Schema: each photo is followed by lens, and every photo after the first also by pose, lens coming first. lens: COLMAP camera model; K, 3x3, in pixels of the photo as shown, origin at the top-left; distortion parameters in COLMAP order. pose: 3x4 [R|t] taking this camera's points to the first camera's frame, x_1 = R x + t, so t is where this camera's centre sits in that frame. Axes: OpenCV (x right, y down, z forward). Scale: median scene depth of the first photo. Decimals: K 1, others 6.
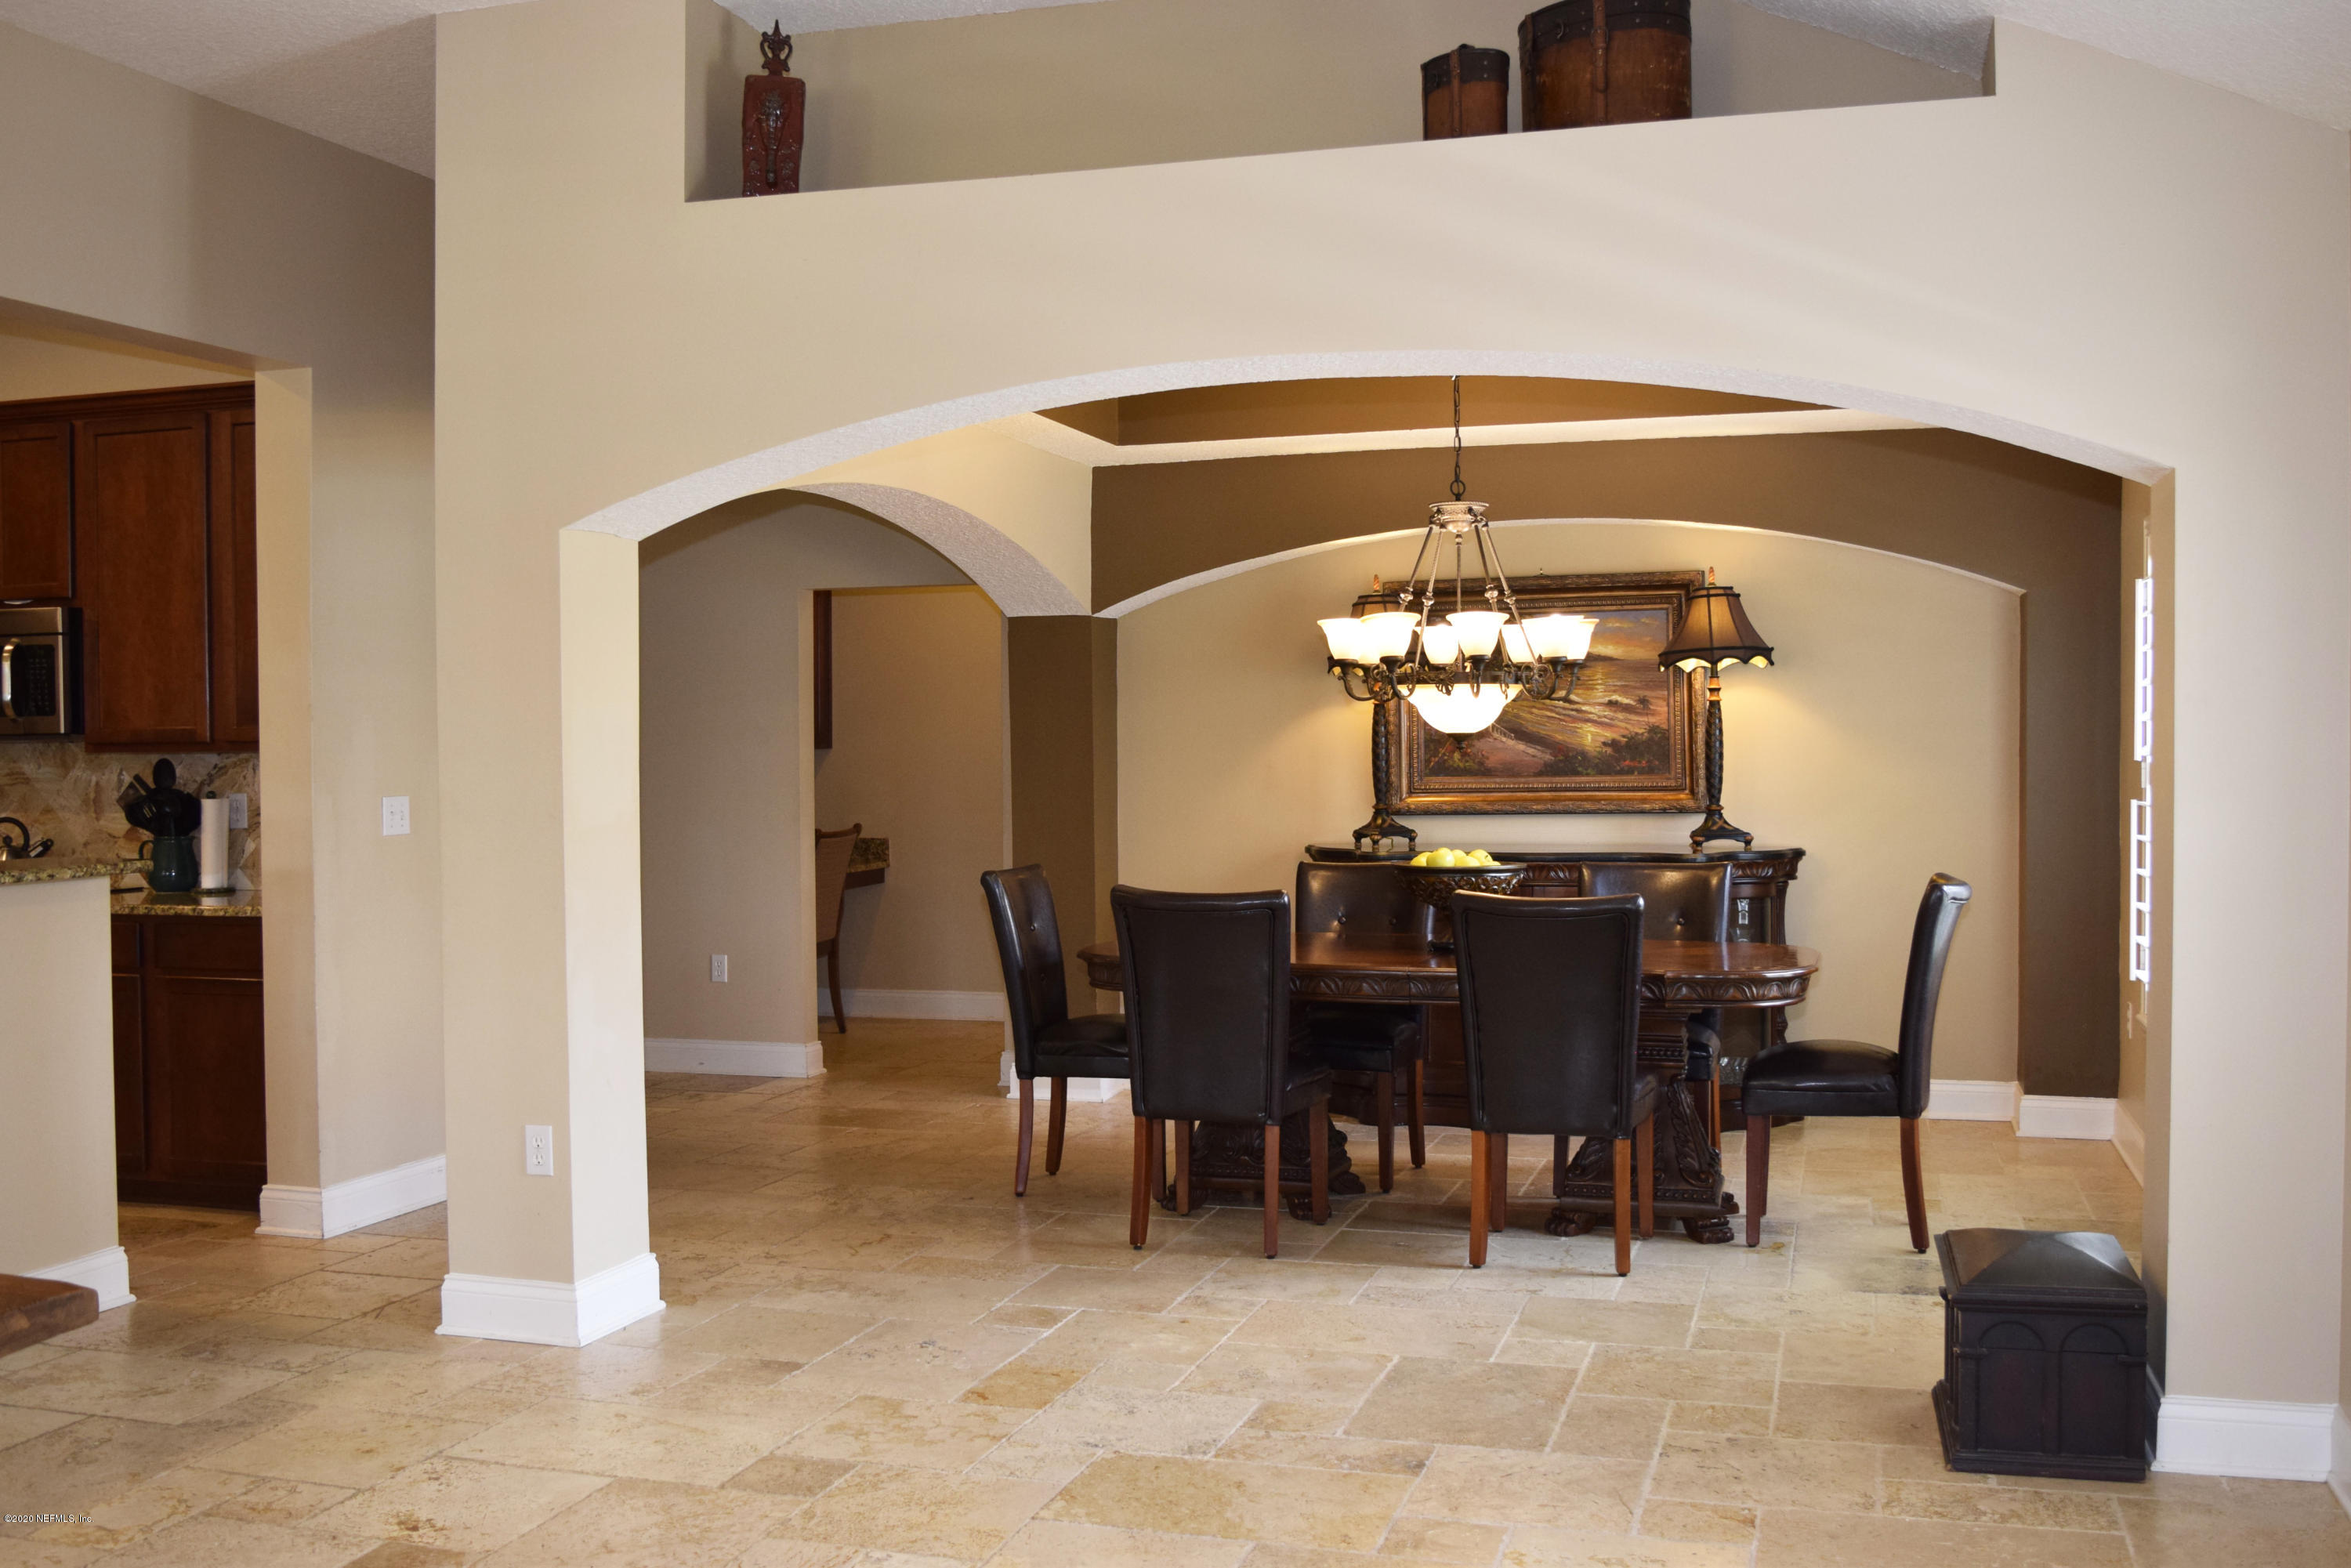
lens RADIAL K [[2268.6, 0, 1175.5], [0, 2268.6, 784.0], [0, 0, 1]] dist [-0.073796, -0.007118]
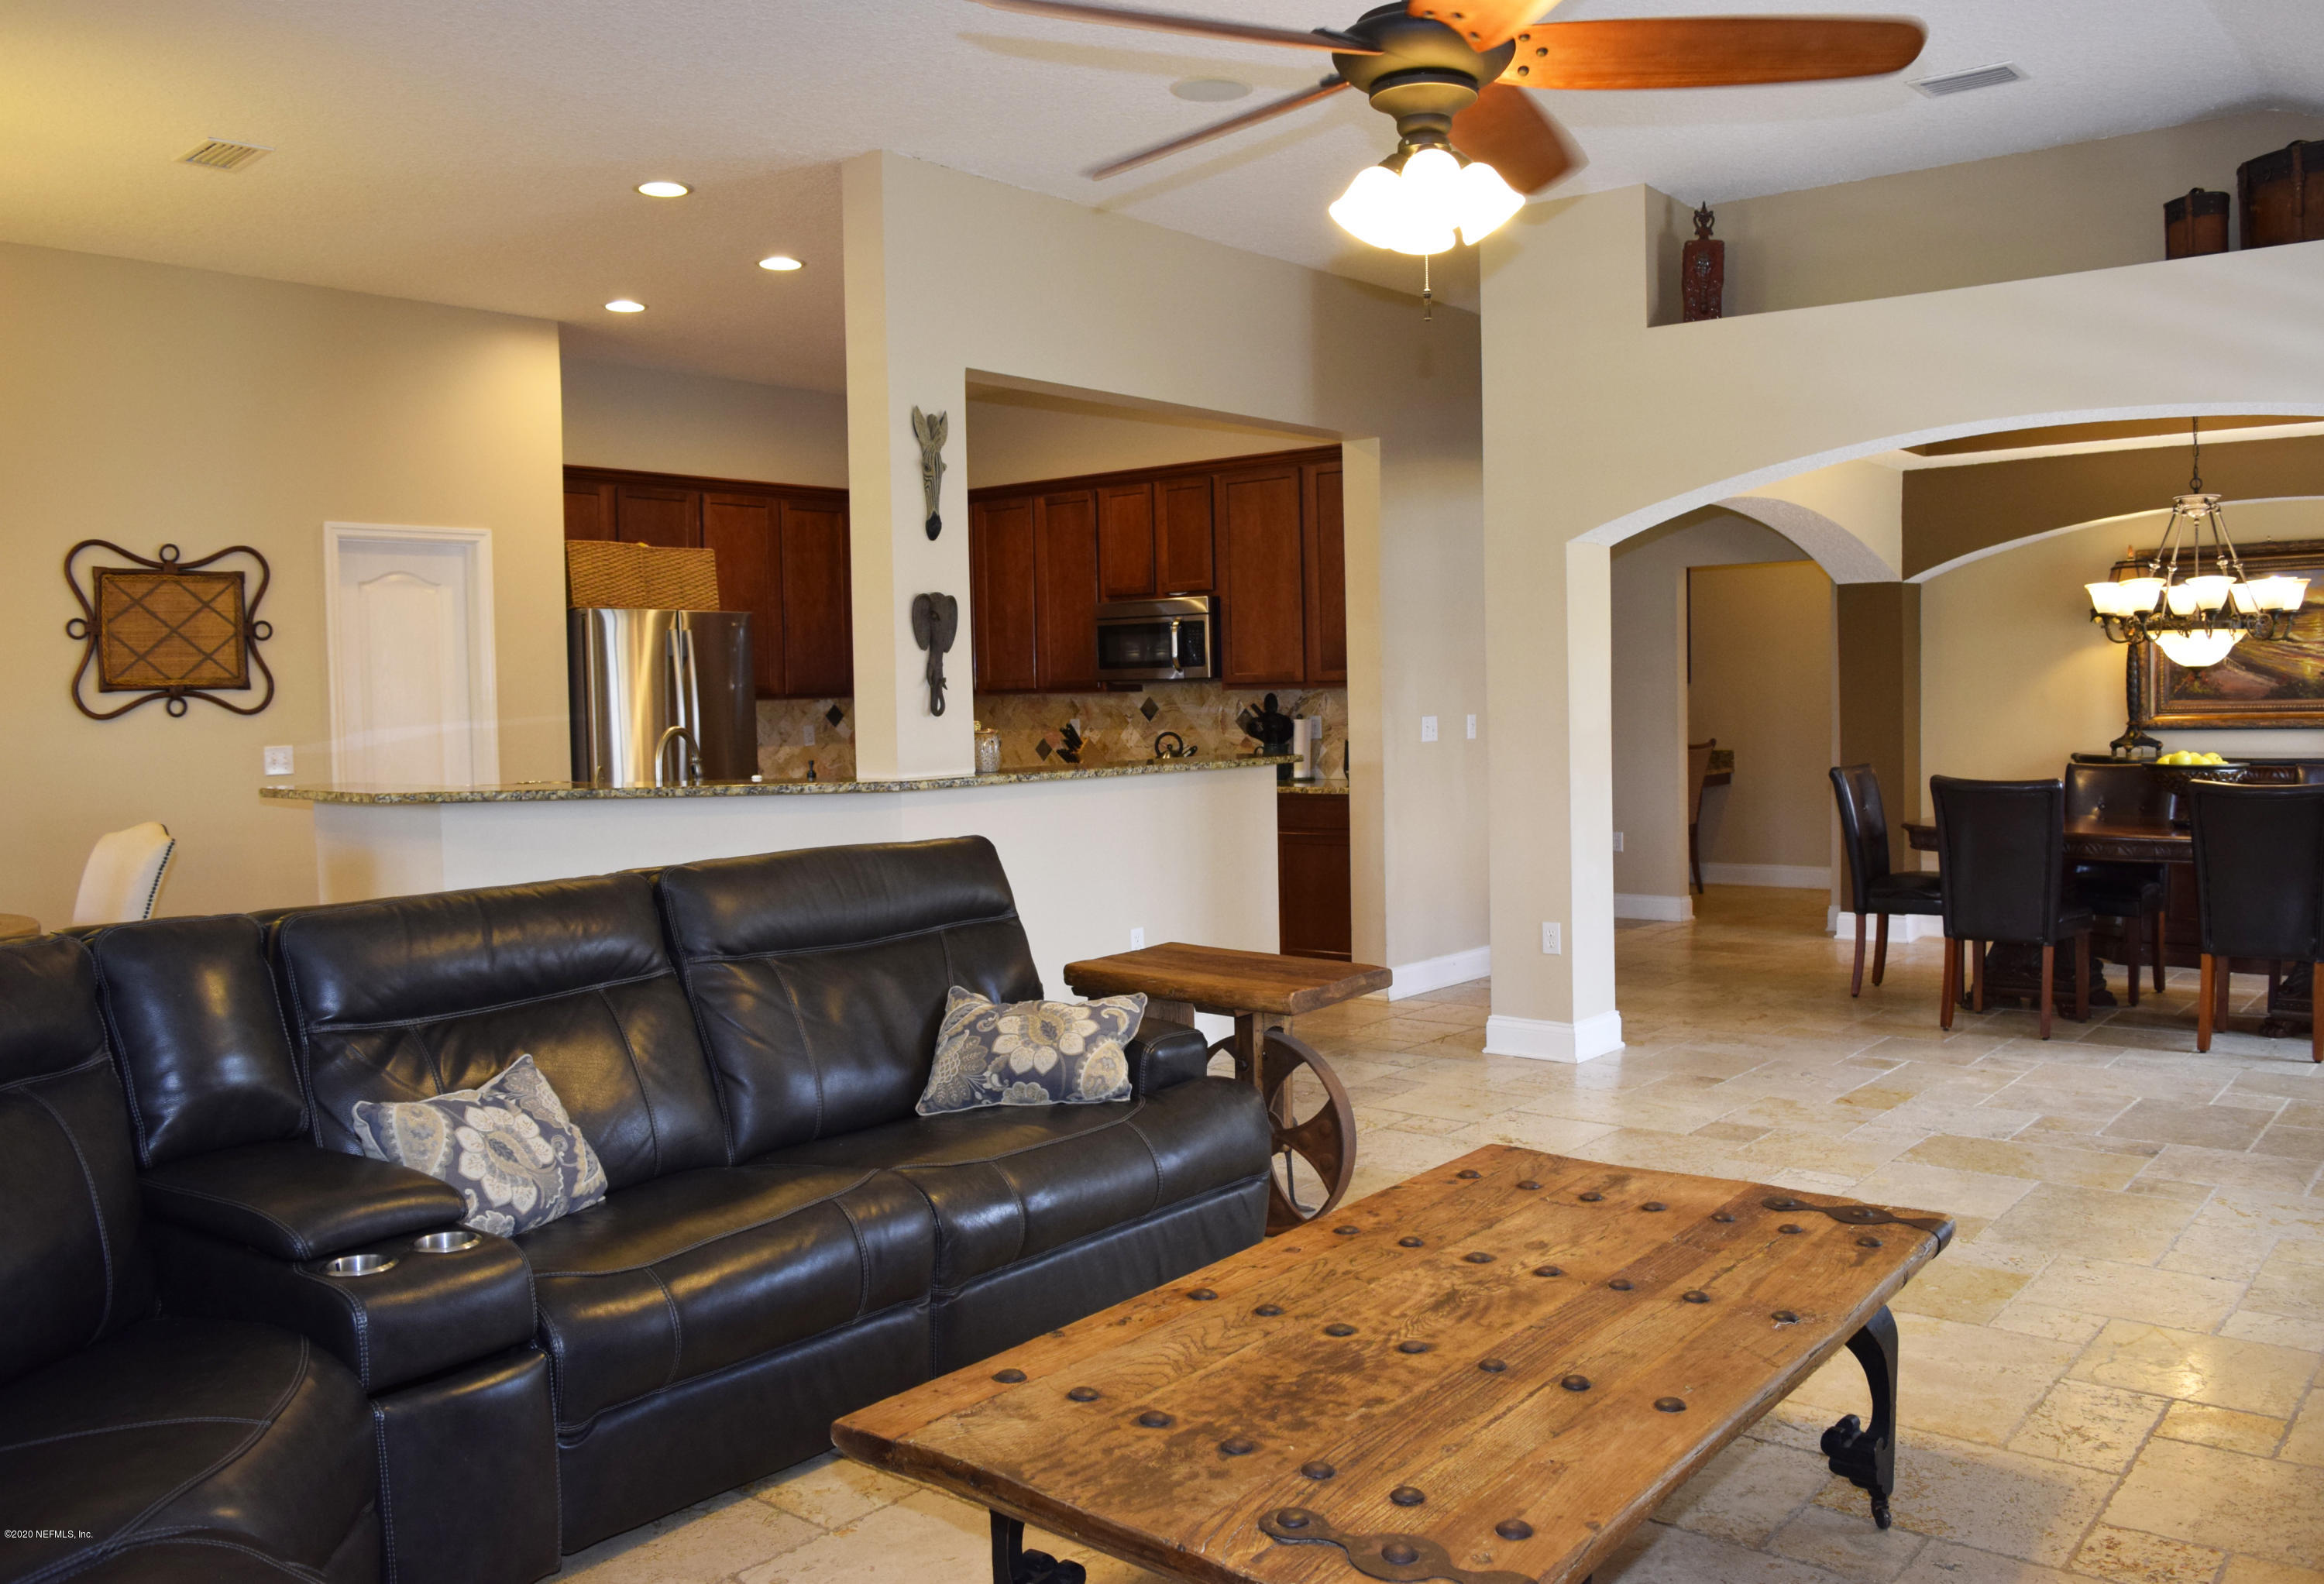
lens RADIAL K [[1869.9, 0, 1187.5], [0, 1869.9, 787.8], [0, 0, 1]] dist [-0.092231, 0.017927]
pose [[0.926277, 0.008300, -0.376753, -0.022913], [0.006127, 0.999294, 0.037079, 0.006206], [0.376794, -0.036654, 0.925571, -0.236622]]
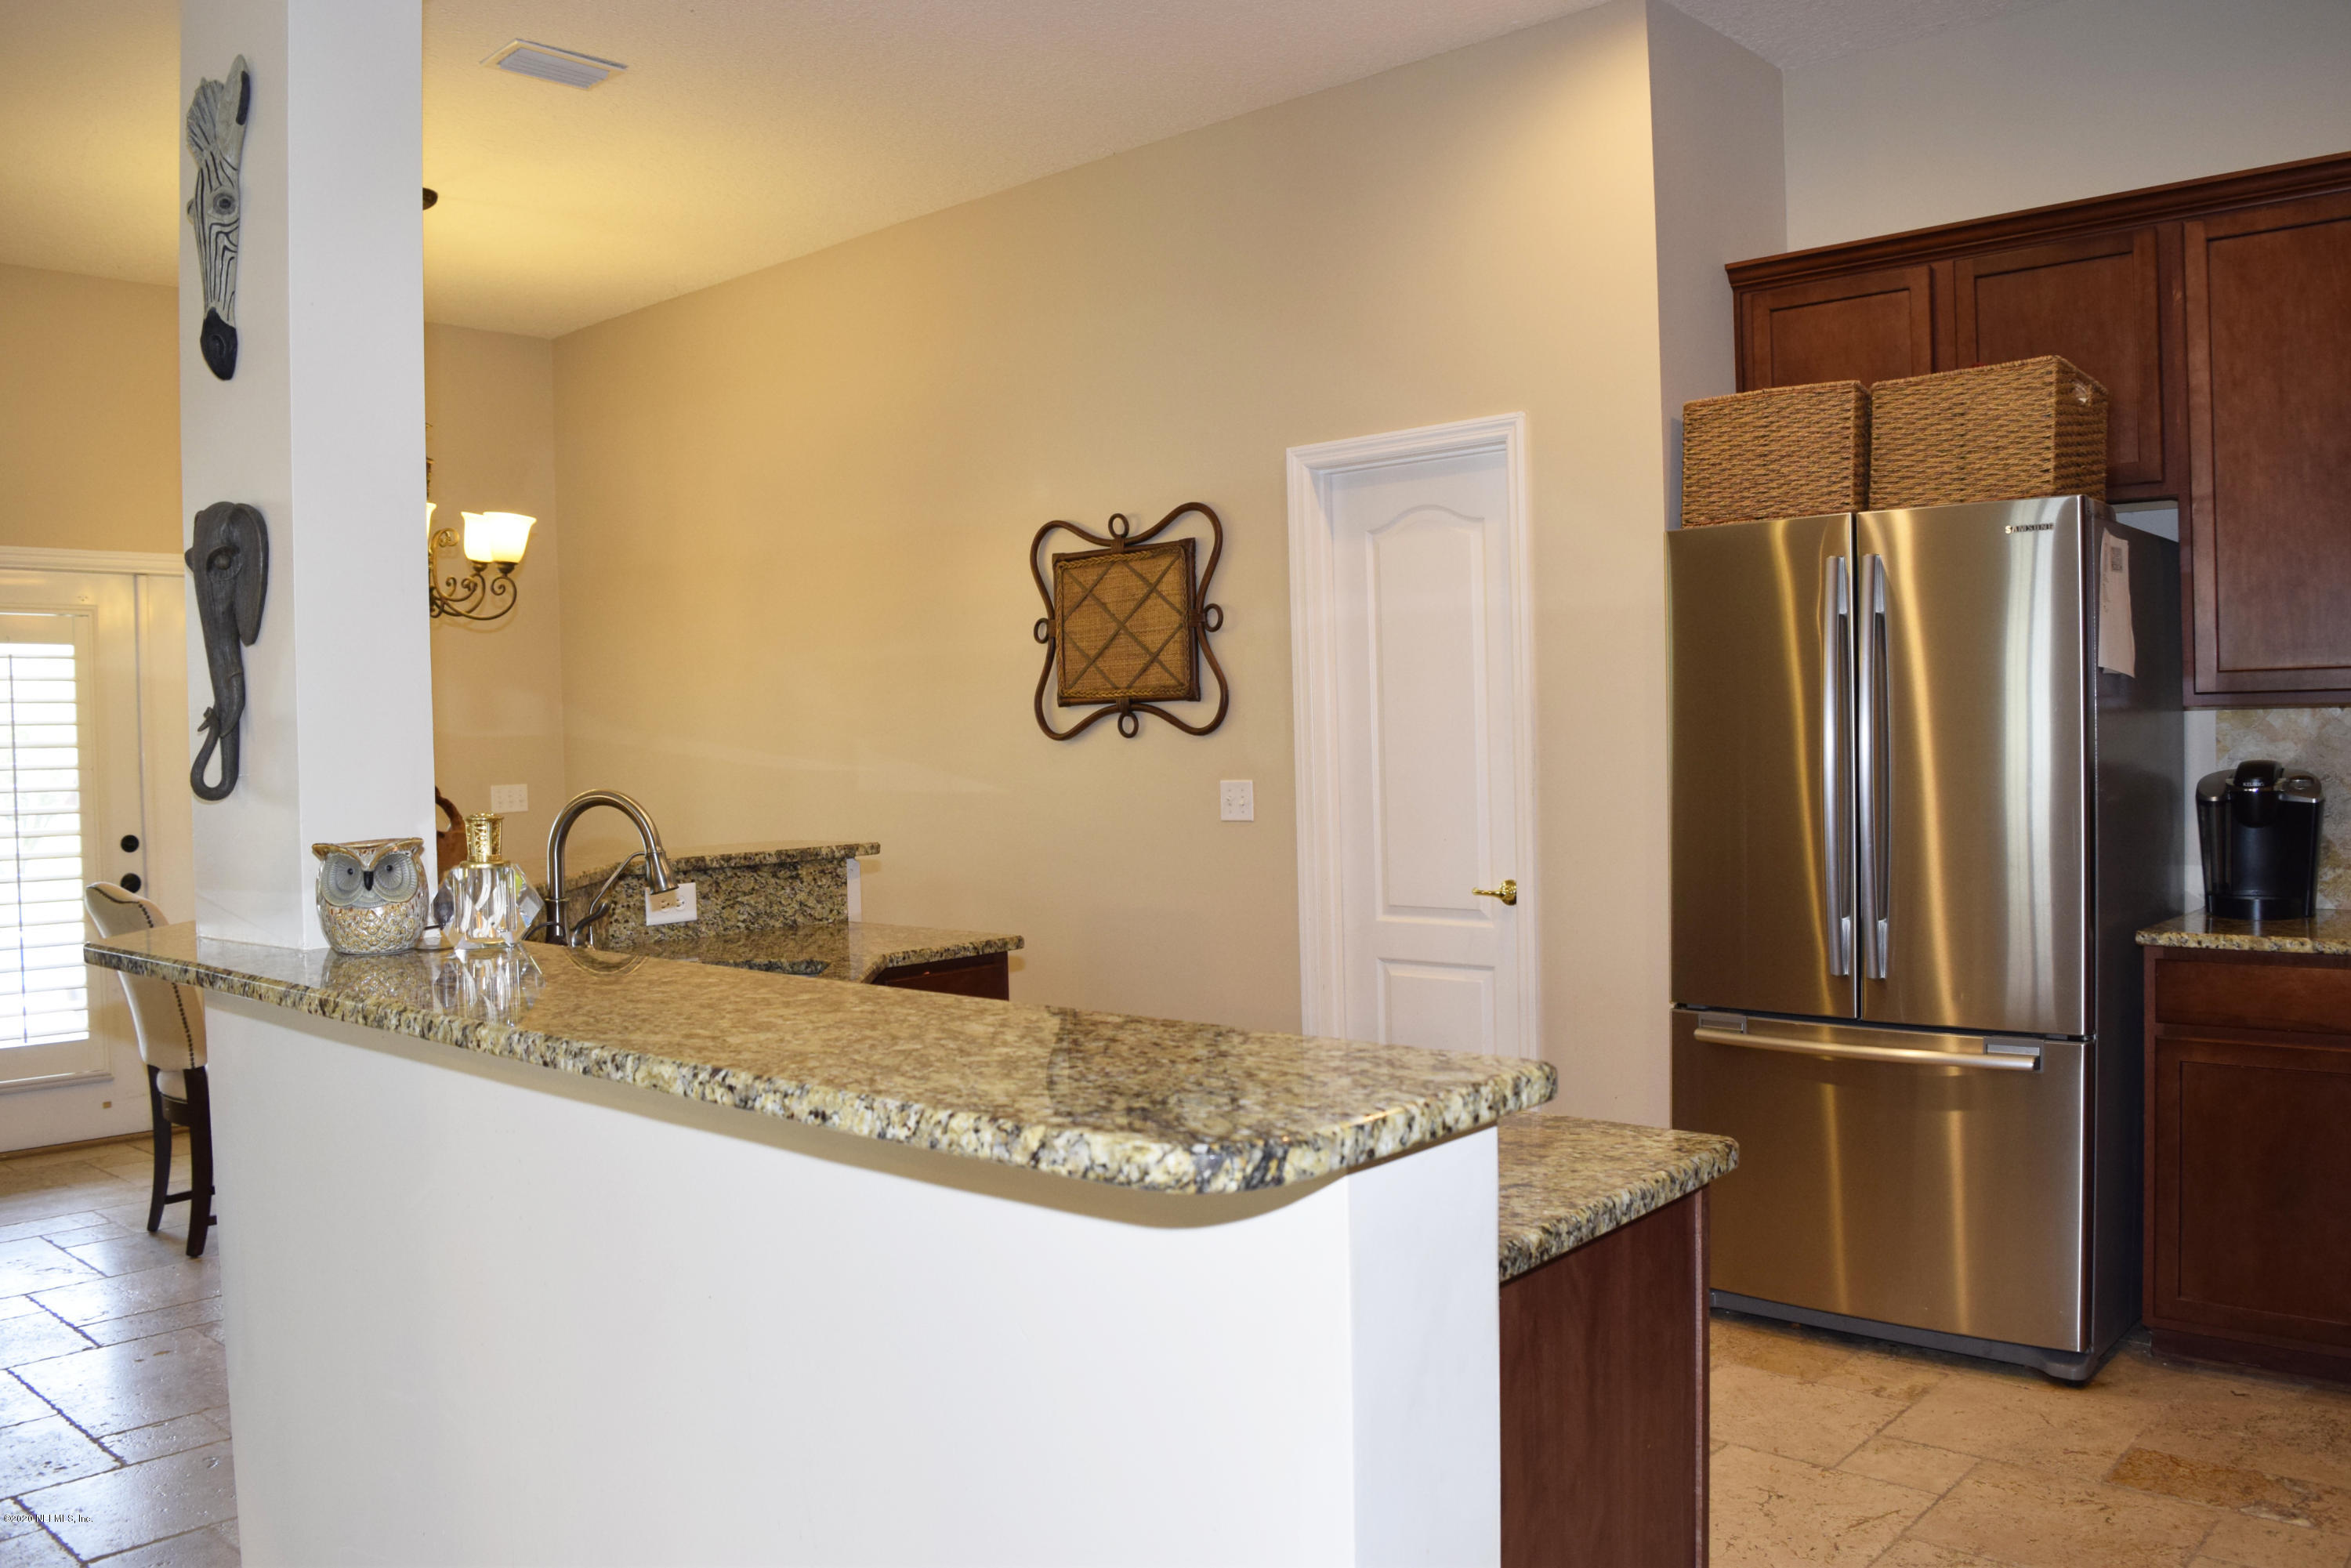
lens RADIAL K [[1842.2, 0, 1175.5], [0, 1842.2, 784.0], [0, 0, 1]] dist [-0.090964, 0.012645]
pose [[-0.421220, 0.041394, -0.906013, -0.230600], [0.009945, 0.999109, 0.041024, -0.012478], [0.906904, 0.008270, -0.421256, 0.911782]]
